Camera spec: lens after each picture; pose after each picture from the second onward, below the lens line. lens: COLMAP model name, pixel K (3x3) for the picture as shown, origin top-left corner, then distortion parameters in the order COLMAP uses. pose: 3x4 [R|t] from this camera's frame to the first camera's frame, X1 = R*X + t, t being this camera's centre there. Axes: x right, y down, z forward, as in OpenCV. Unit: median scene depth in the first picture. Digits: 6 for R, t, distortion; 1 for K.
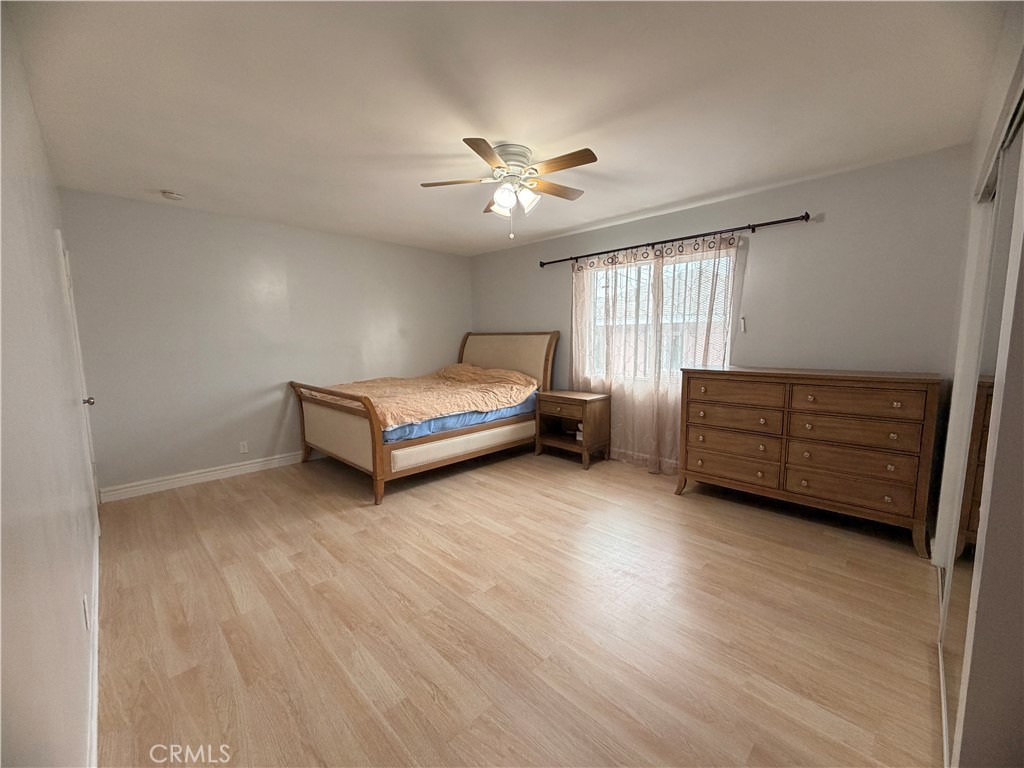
lens RADIAL K [[406.5, 0, 509.9], [0, 406.5, 384.5], [0, 0, 1]] dist [0.000676, -0.000840]
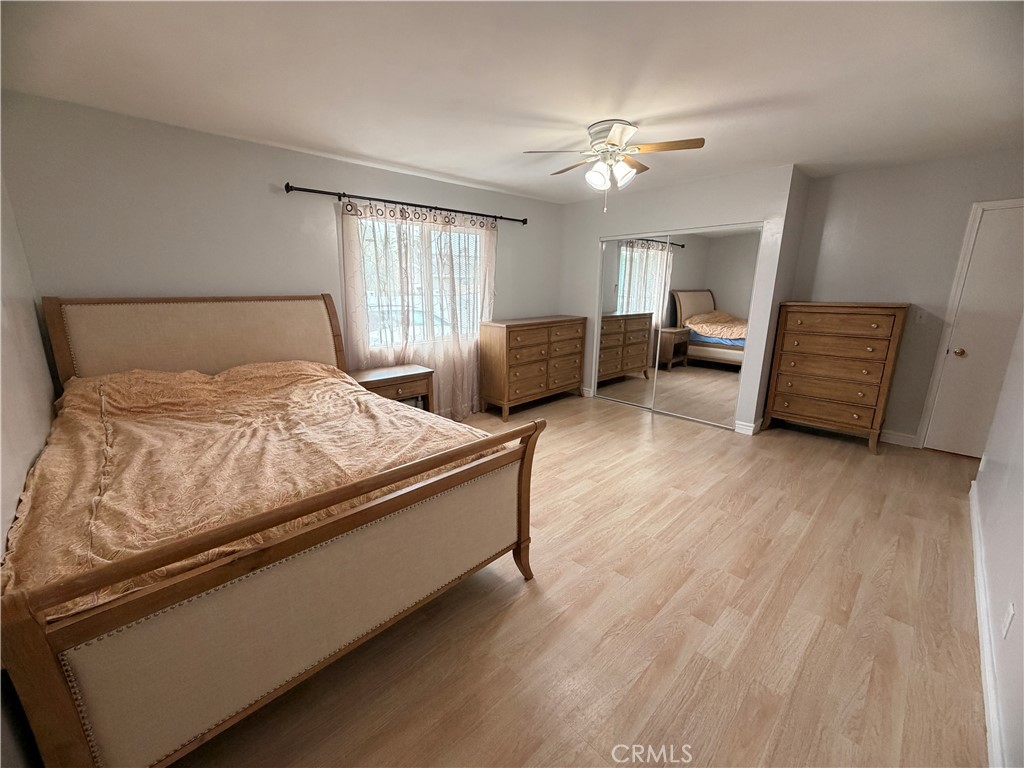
lens RADIAL K [[406.5, 0, 508.4], [0, 406.5, 379.7], [0, 0, 1]] dist [0.000676, -0.000840]
pose [[0.031127, -0.221355, 0.974697, -1.023743], [0.111977, 0.969802, 0.216667, -0.176611], [-0.993223, 0.102400, 0.054974, 1.116007]]
